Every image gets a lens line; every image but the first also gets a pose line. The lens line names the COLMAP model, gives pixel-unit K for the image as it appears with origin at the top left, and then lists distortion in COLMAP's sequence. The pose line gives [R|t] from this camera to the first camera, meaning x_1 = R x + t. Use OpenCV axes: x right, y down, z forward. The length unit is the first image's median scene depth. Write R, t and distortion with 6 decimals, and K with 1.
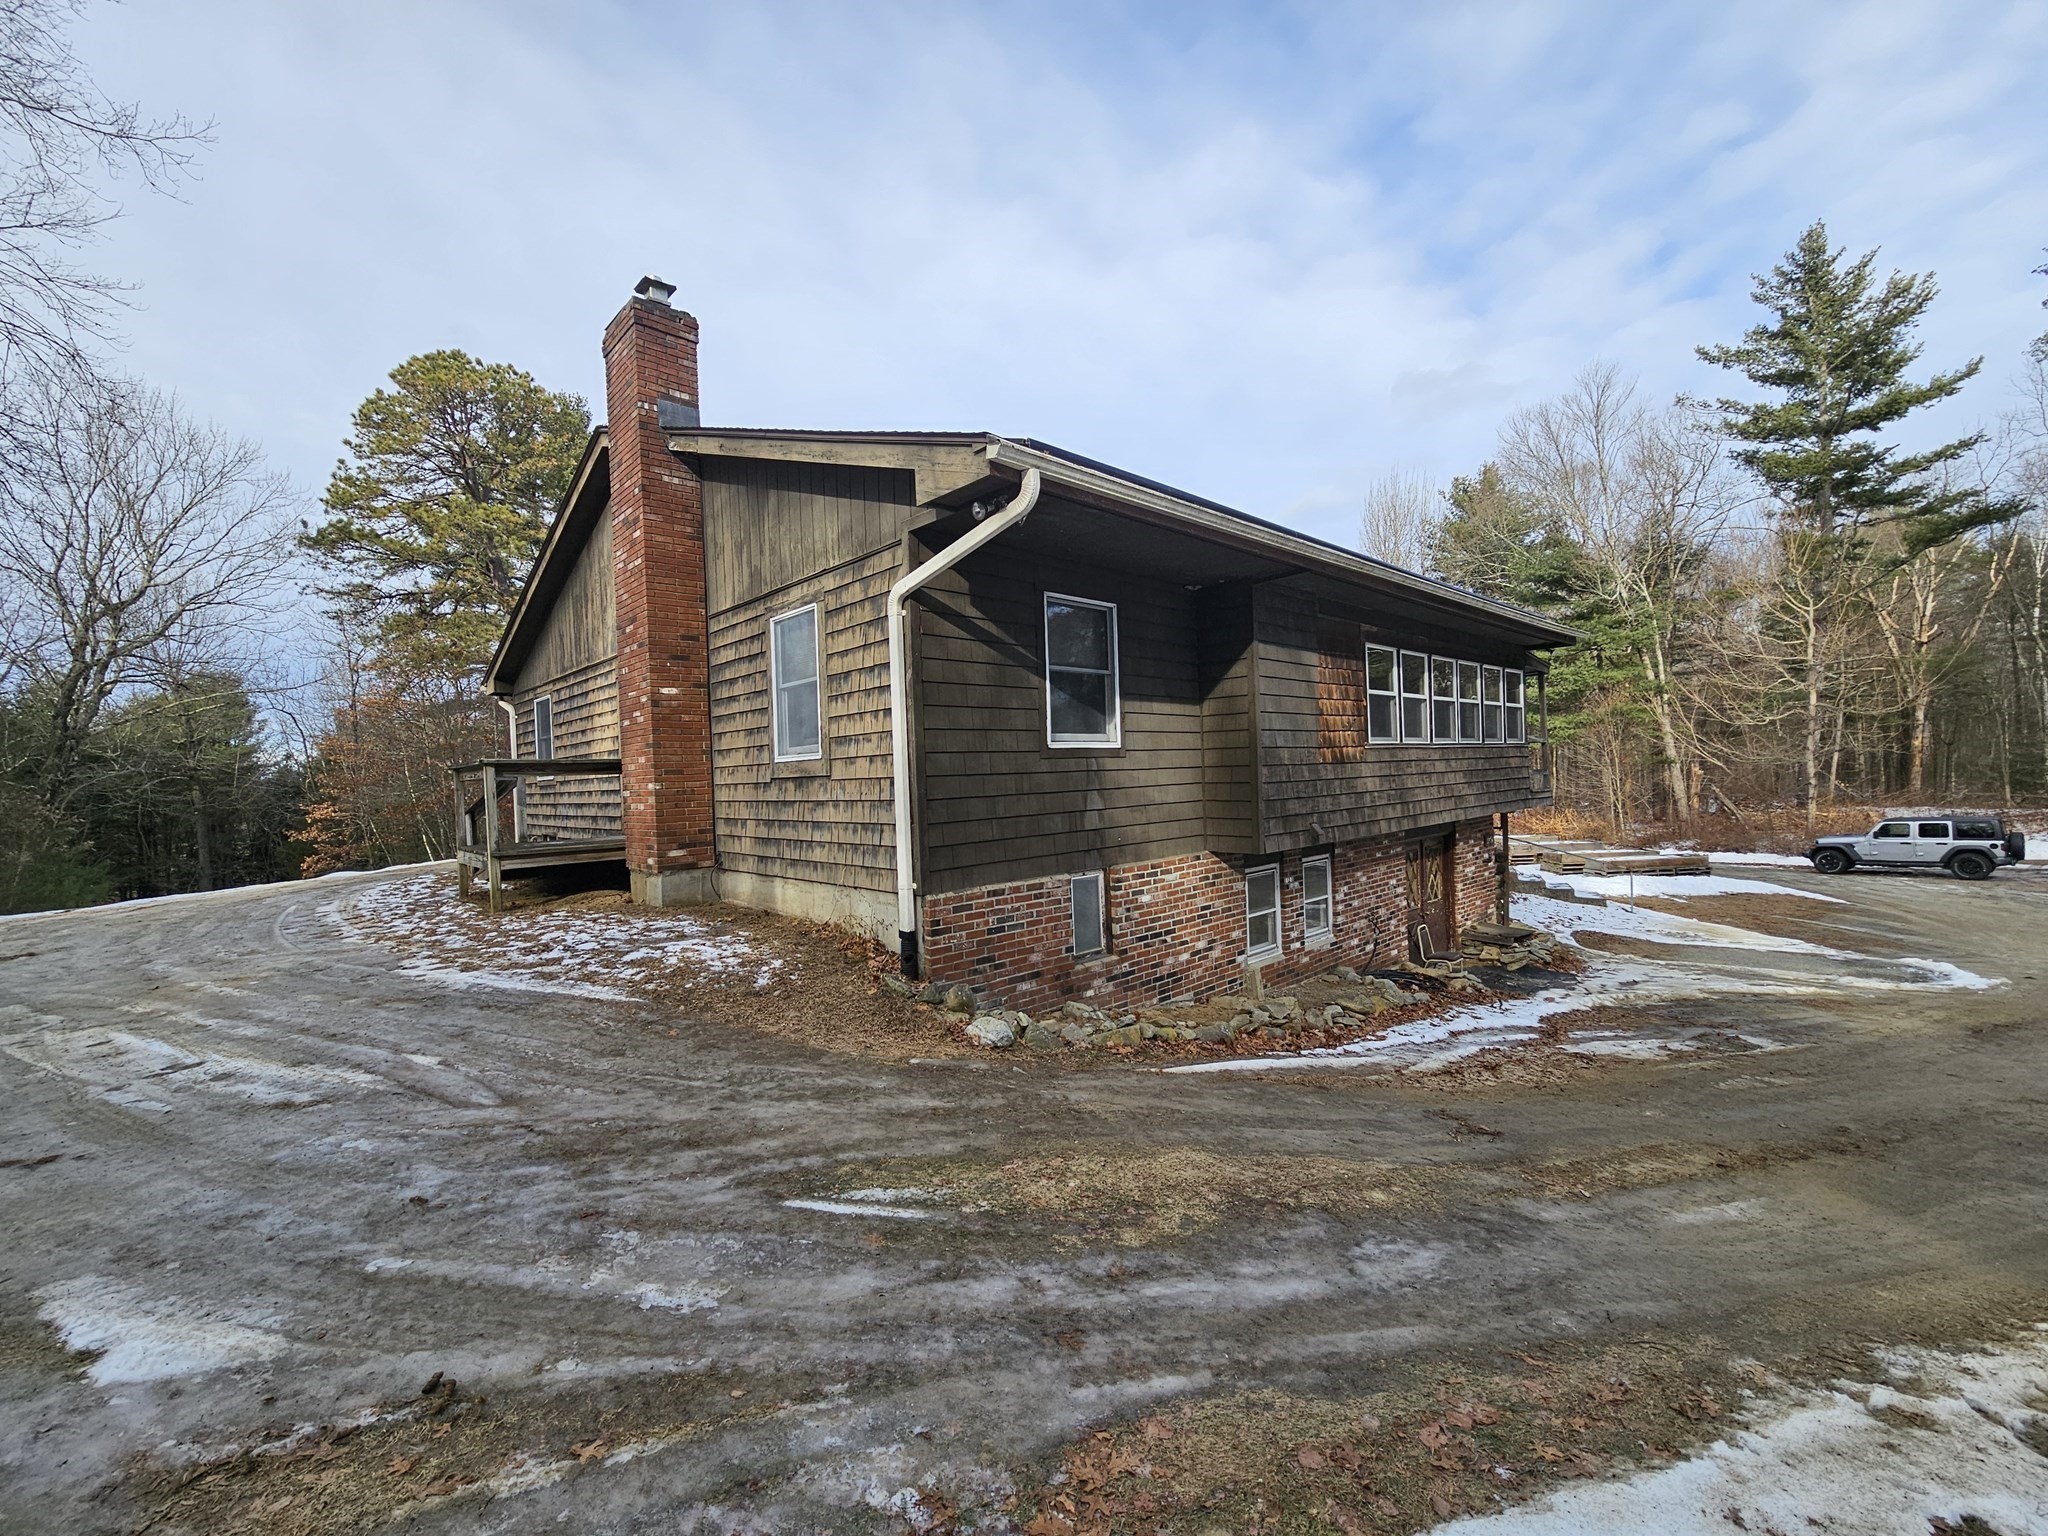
lens RADIAL K [[837.0, 0, 1025.4], [0, 837.0, 780.6], [0, 0, 1]] dist [-0.000921, -0.000420]
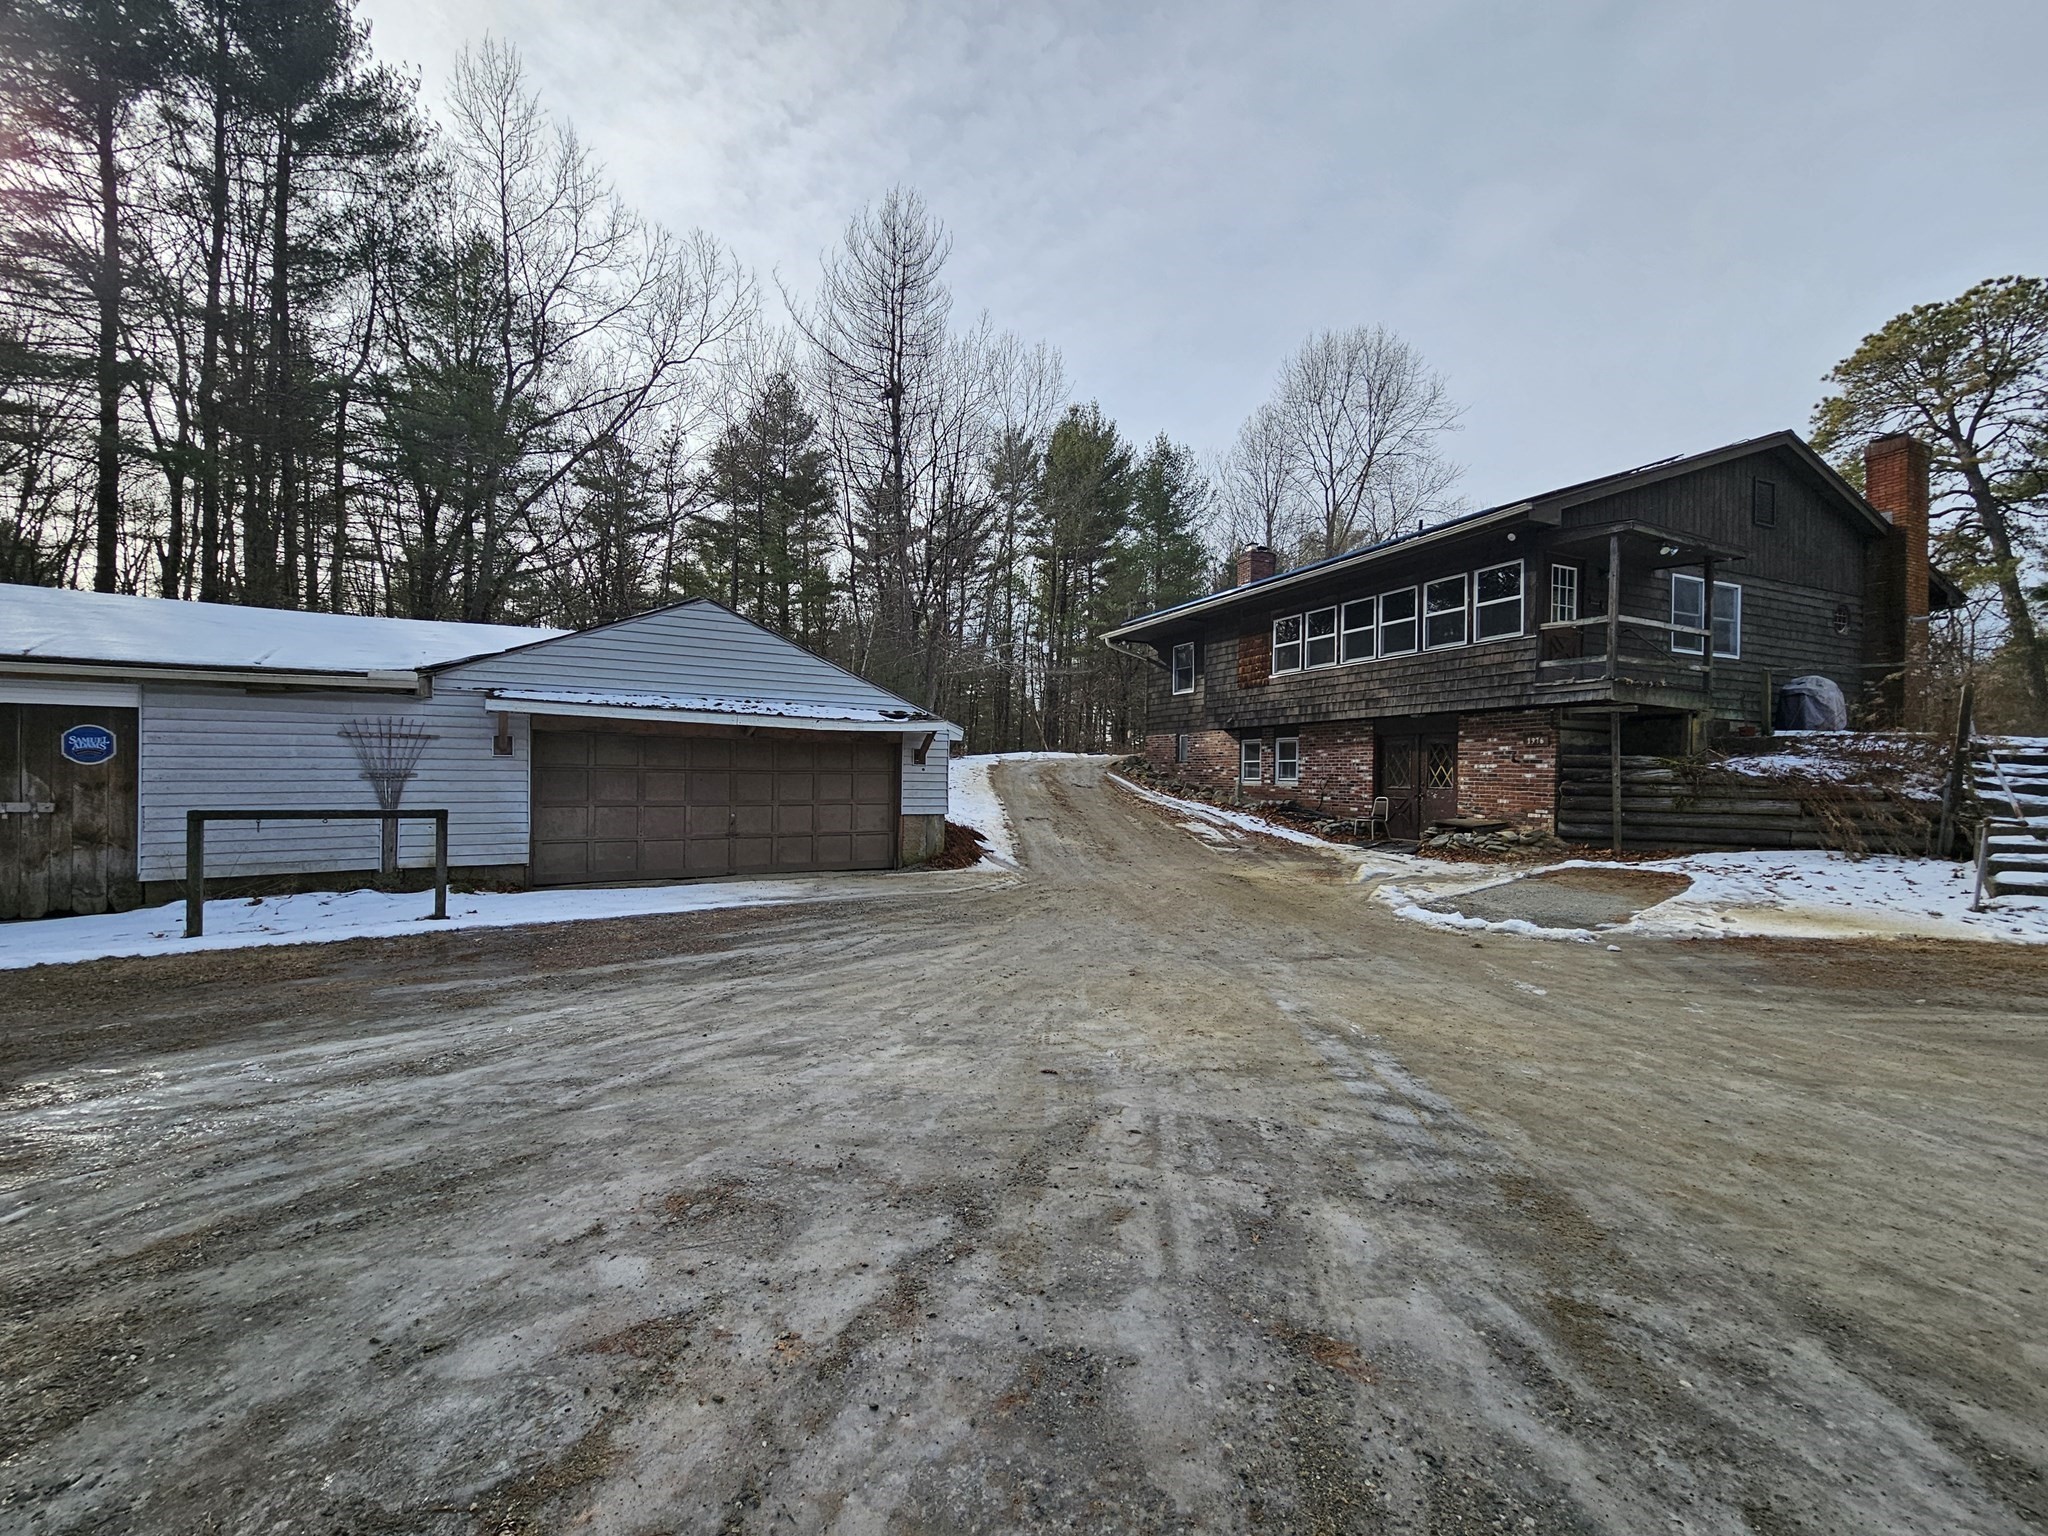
lens RADIAL K [[837.0, 0, 1025.4], [0, 837.0, 780.6], [0, 0, 1]] dist [-0.000921, -0.000420]
pose [[-0.338597, 0.034333, -0.940305, 2.608437], [-0.009301, 0.999163, 0.039831, 0.133979], [0.940885, 0.022233, -0.337995, 1.242549]]
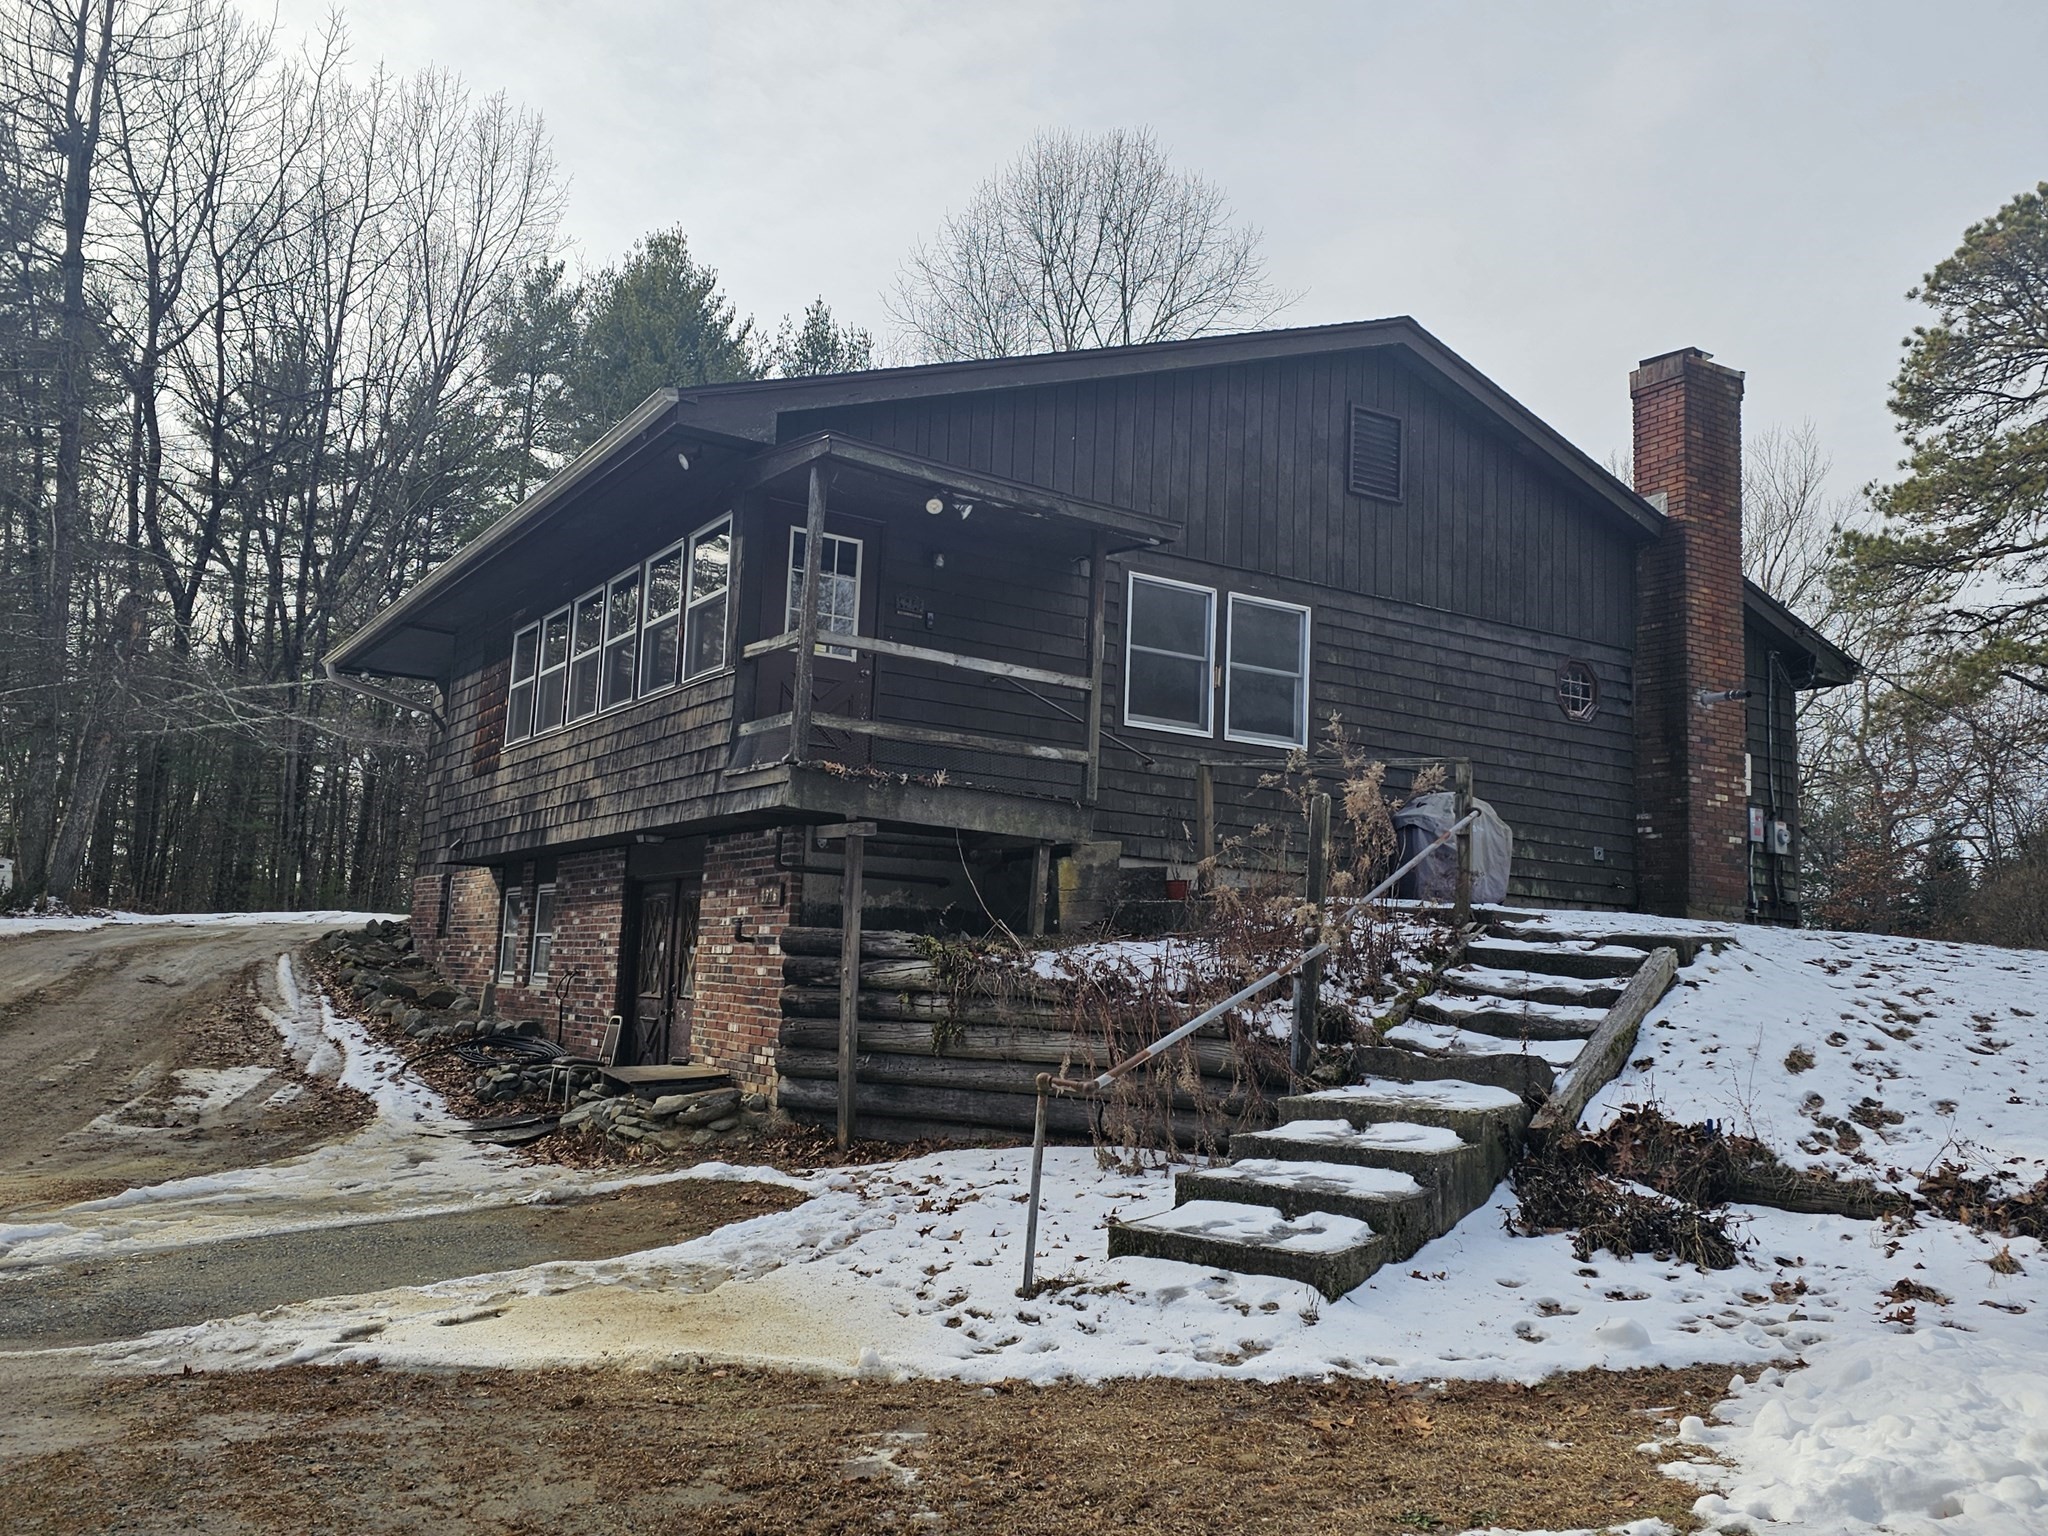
lens RADIAL K [[1639.8, 0, 1016.3], [0, 1639.8, 753.4], [0, 0, 1]] dist [0.141755, -0.151829]
pose [[-0.193202, -0.110987, -0.974861, 2.198619], [-0.043337, 0.993577, -0.104529, 0.130824], [0.980201, 0.022052, -0.196771, 2.063767]]
